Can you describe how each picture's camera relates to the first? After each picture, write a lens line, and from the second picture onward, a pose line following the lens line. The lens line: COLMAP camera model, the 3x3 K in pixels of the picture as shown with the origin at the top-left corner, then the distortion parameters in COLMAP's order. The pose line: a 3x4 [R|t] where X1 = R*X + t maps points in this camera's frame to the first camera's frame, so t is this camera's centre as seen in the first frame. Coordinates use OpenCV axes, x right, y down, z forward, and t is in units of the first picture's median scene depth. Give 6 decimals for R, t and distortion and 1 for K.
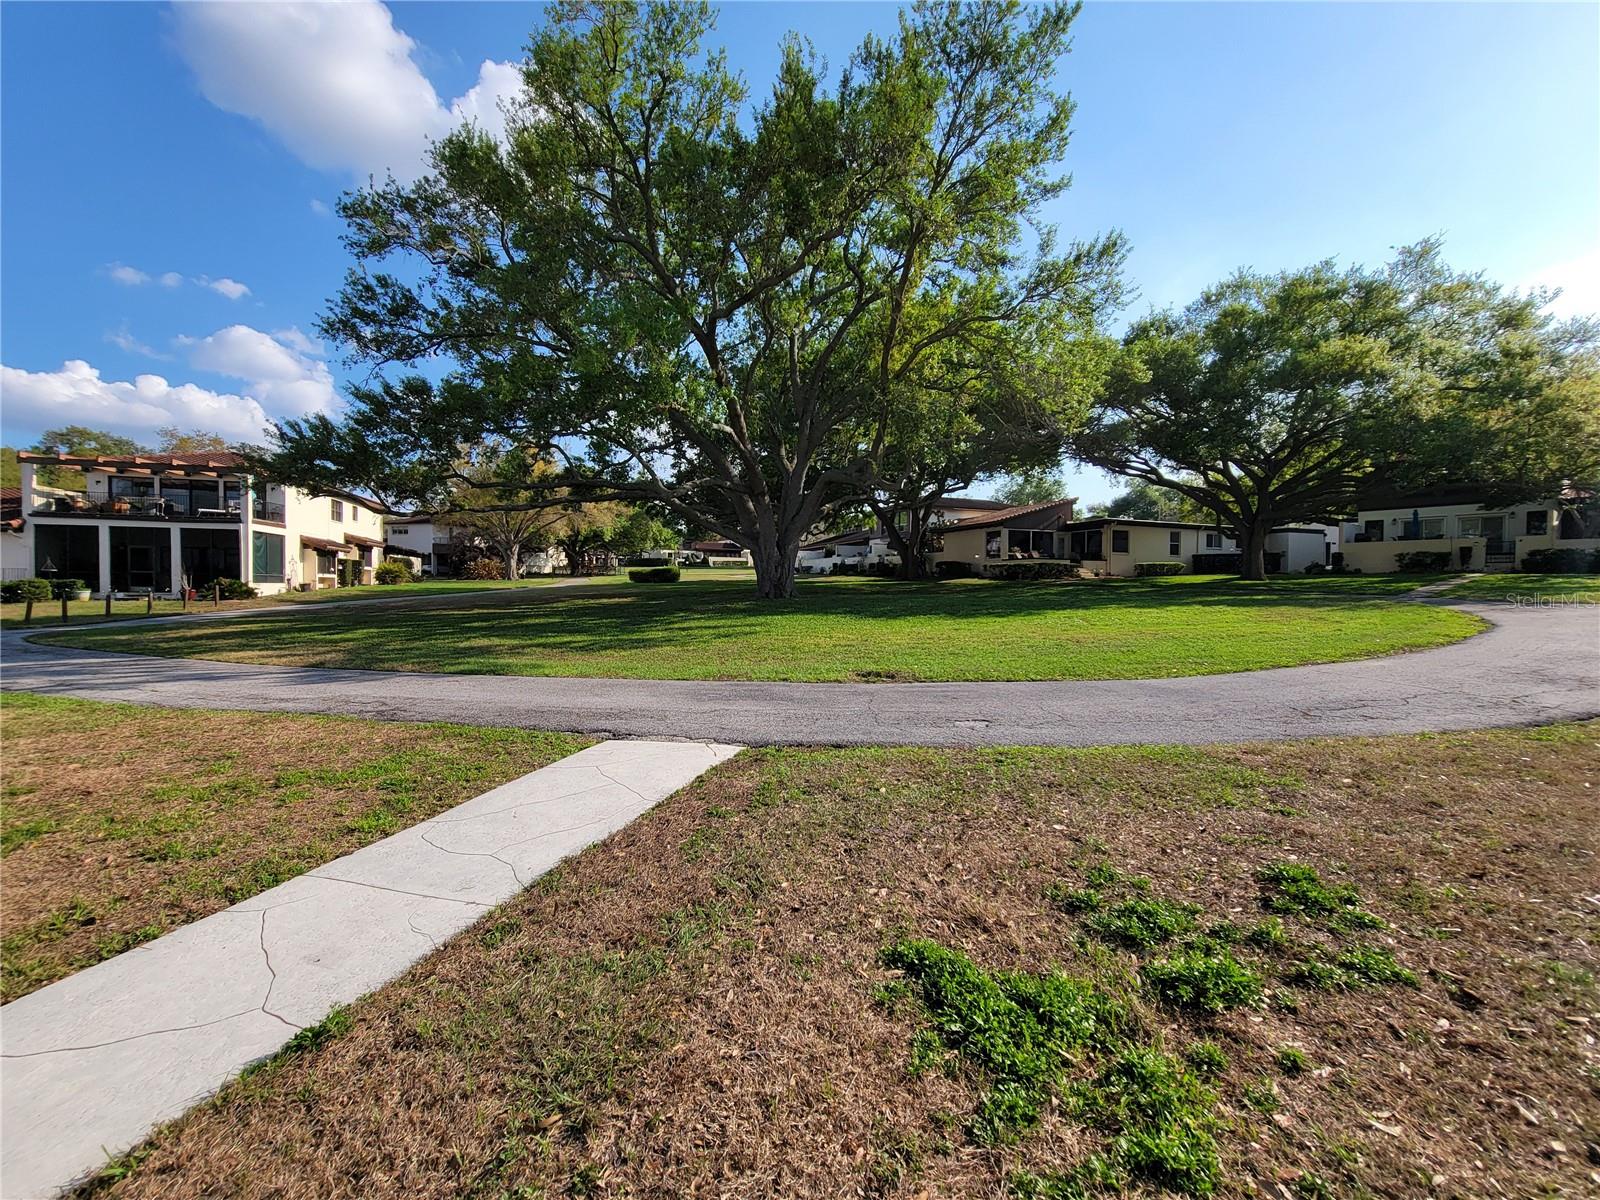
lens RADIAL K [[666.4, 0, 798.5], [0, 666.4, 597.9], [0, 0, 1]] dist [-0.003345, -0.000847]
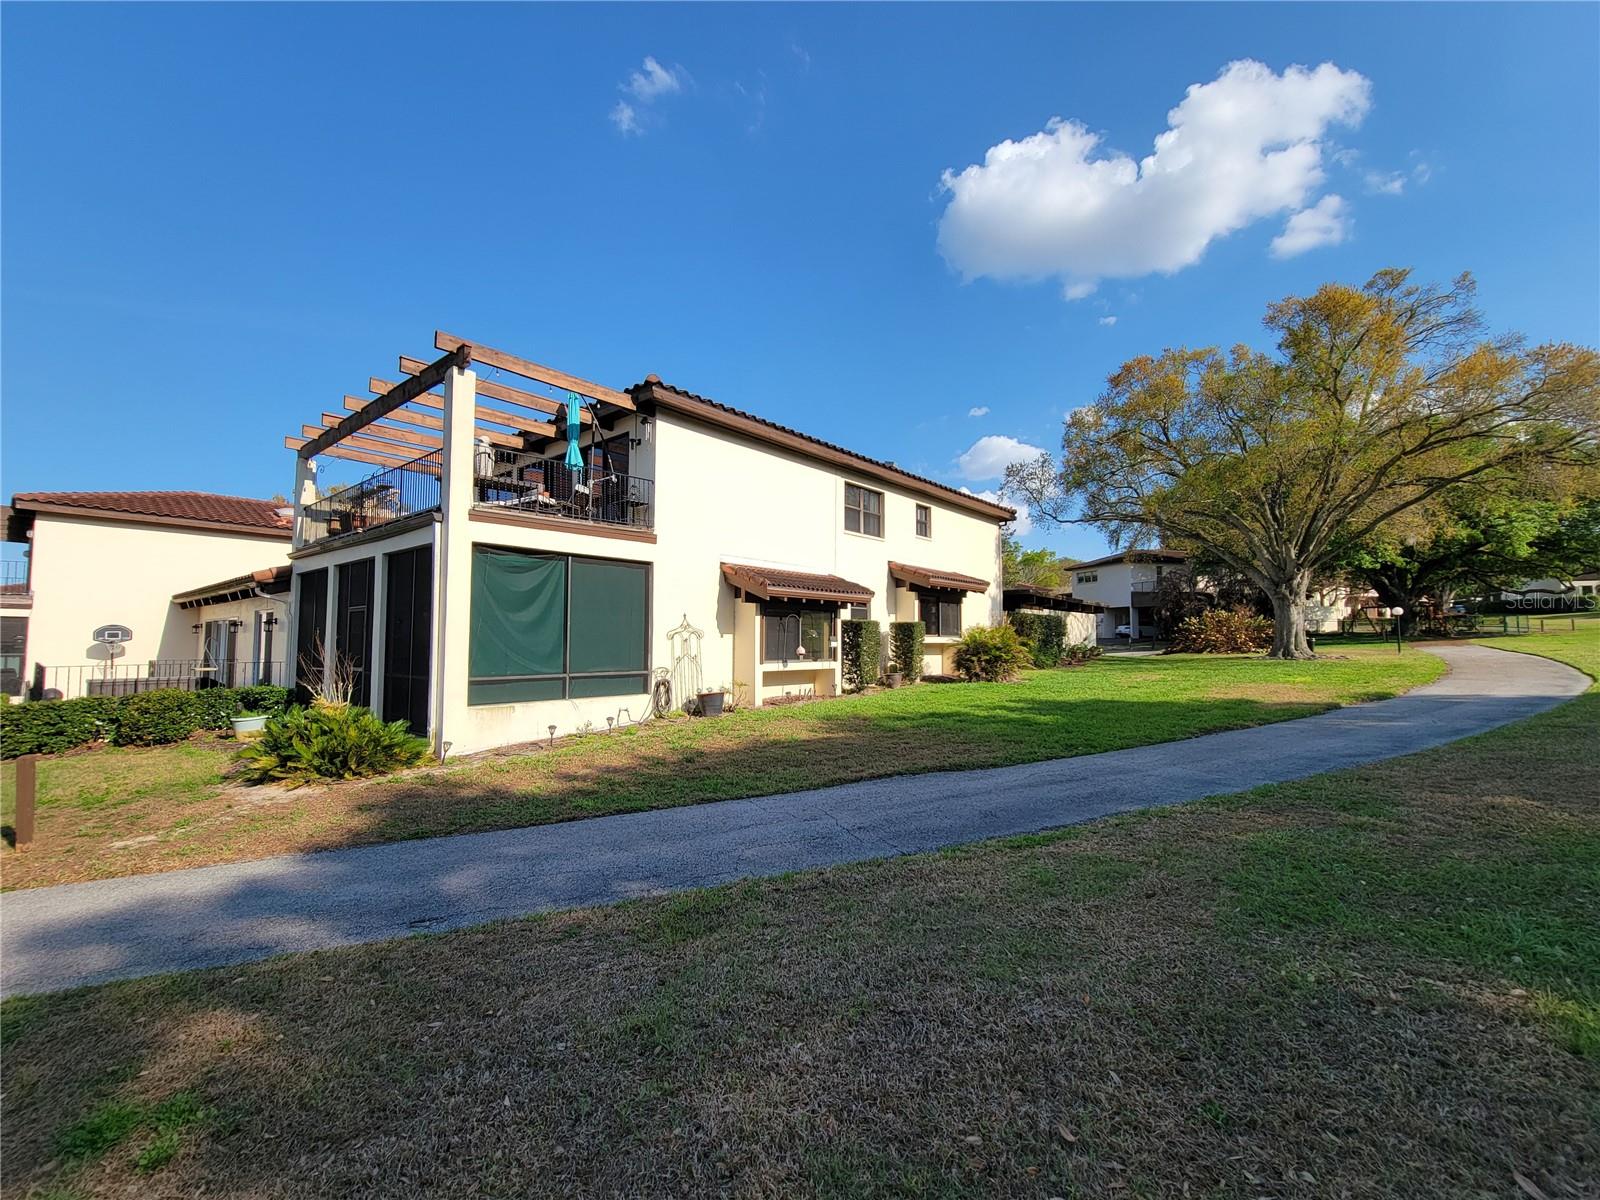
lens RADIAL K [[666.4, 0, 804.2], [0, 666.4, 602.1], [0, 0, 1]] dist [-0.003345, -0.000847]
pose [[0.551430, -0.058613, -0.832160, -0.258166], [-0.008444, 0.997085, -0.075824, -0.027459], [0.834179, 0.048838, 0.549328, 0.528438]]
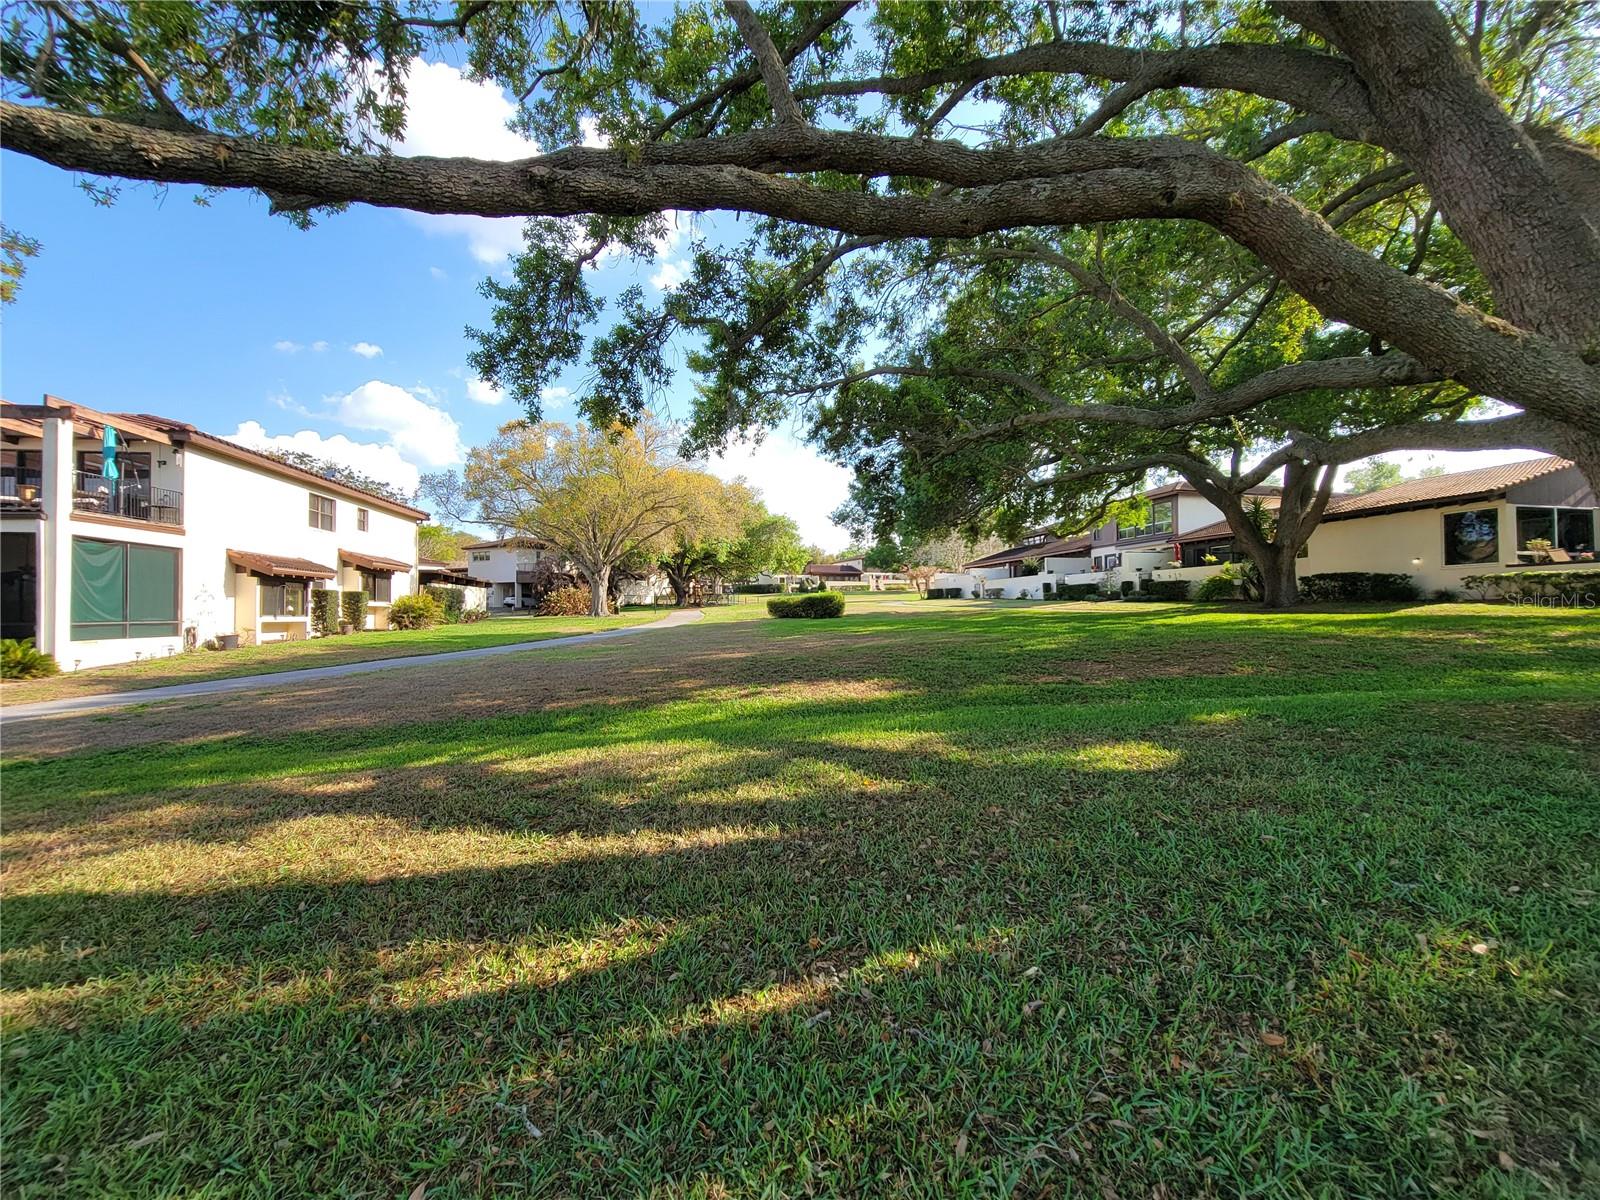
lens RADIAL K [[666.4, 0, 796.0], [0, 666.4, 606.3], [0, 0, 1]] dist [-0.003345, -0.000847]
pose [[0.989643, -0.015700, -0.142691, -0.122979], [0.012076, 0.999583, -0.026231, -0.016059], [0.143043, 0.024236, 0.989420, 0.326944]]
